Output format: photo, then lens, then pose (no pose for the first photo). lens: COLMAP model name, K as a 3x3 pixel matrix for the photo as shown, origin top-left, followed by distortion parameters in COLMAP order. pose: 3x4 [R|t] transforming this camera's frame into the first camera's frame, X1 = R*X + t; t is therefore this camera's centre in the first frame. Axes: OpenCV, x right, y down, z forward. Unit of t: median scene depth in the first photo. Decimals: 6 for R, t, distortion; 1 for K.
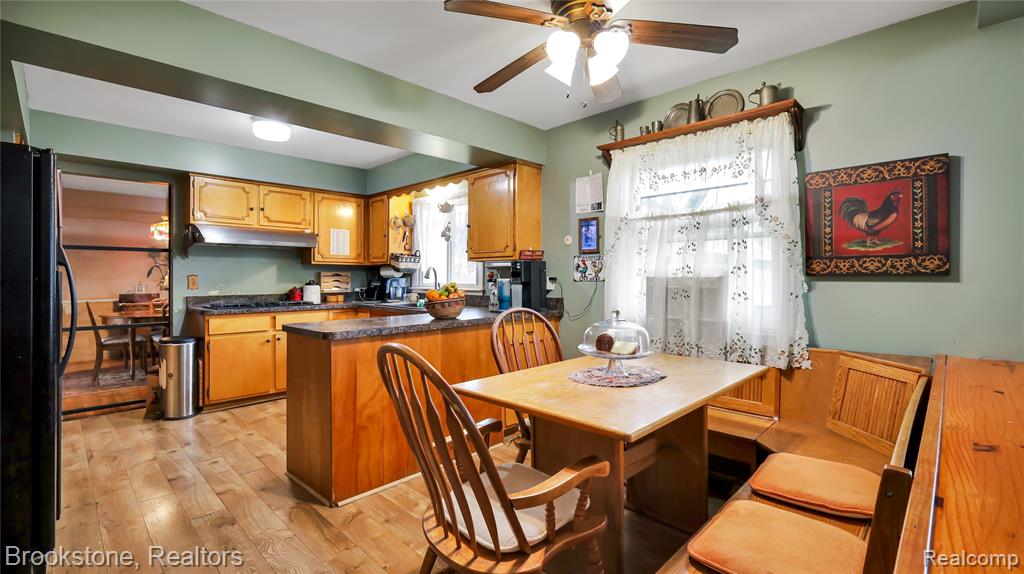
lens RADIAL K [[449.4, 0, 515.1], [0, 449.4, 278.6], [0, 0, 1]] dist [0.002096, -0.000195]
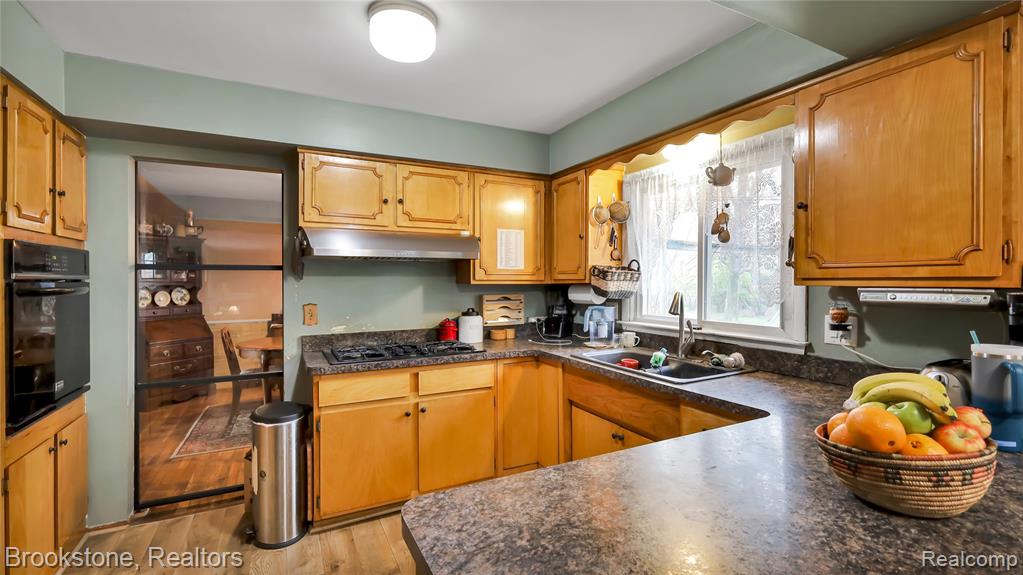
lens RADIAL K [[449.0, 0, 511.1], [0, 449.0, 286.7], [0, 0, 1]] dist [0.002096, -0.000195]
pose [[0.948411, 0.001284, -0.317040, -0.190529], [0.001772, 0.999955, 0.009352, -0.034727], [0.317038, -0.009432, 0.948366, 0.401093]]
